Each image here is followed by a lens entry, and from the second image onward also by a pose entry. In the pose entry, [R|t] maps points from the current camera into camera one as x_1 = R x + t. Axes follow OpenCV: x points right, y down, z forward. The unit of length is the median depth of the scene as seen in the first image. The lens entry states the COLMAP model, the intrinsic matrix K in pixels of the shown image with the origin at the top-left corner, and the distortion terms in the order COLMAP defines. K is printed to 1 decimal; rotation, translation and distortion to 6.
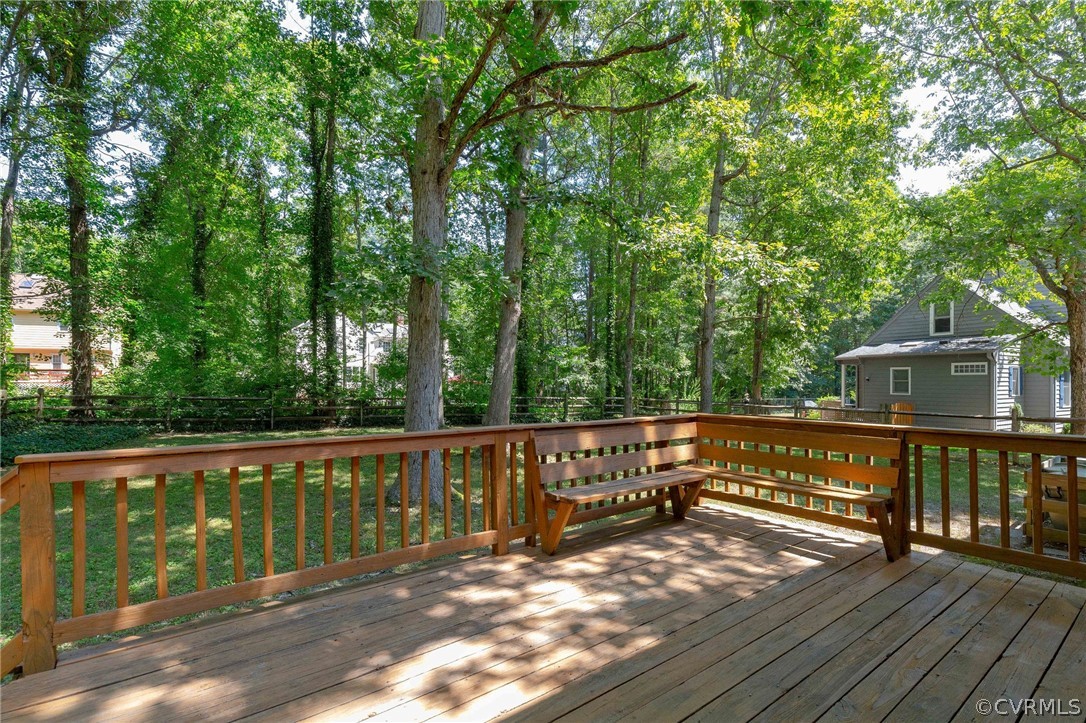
lens RADIAL K [[509.5, 0, 545.2], [0, 509.5, 375.2], [0, 0, 1]] dist [0.030059, -0.000214]
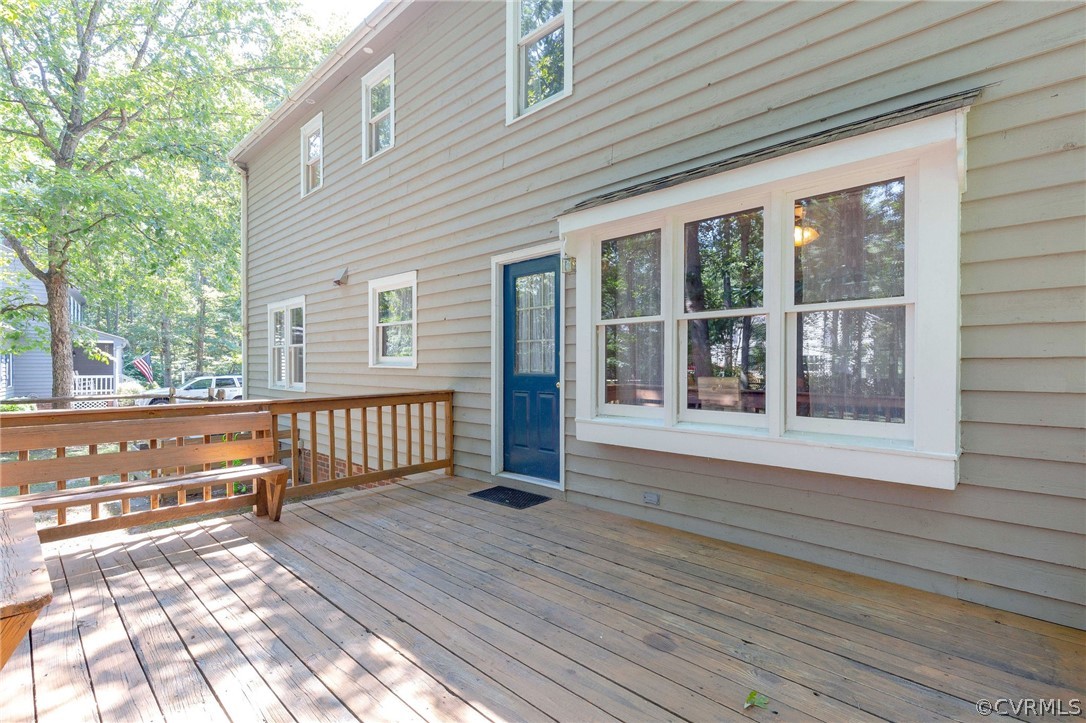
lens RADIAL K [[520.0, 0, 543.0], [0, 520.0, 361.5], [0, 0, 1]] dist [0.035009, 0.000472]
pose [[-0.145967, 0.003033, 0.989285, -0.530103], [-0.003670, 0.999987, -0.003607, 0.026511], [-0.989283, -0.004157, -0.145954, 0.628557]]
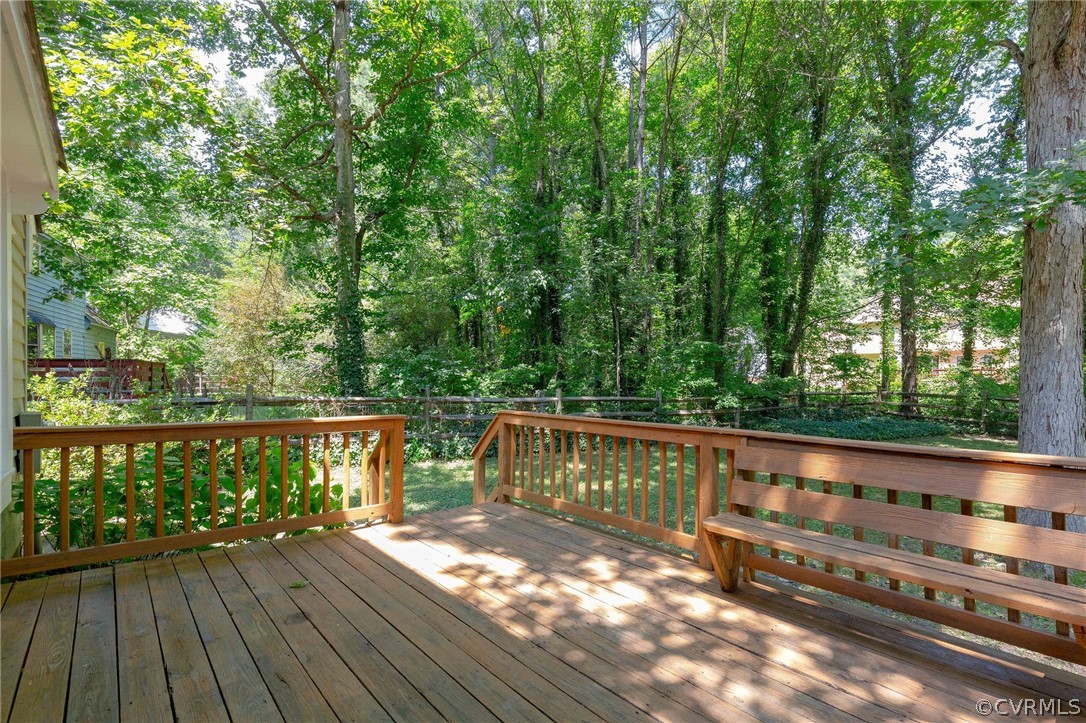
lens RADIAL K [[520.0, 0, 543.0], [0, 520.0, 361.5], [0, 0, 1]] dist [0.035009, 0.000472]
pose [[0.050900, -0.032584, -0.998172, 0.916419], [0.007918, 0.999449, -0.032222, 0.011687], [0.998672, -0.006263, 0.051130, 0.725670]]
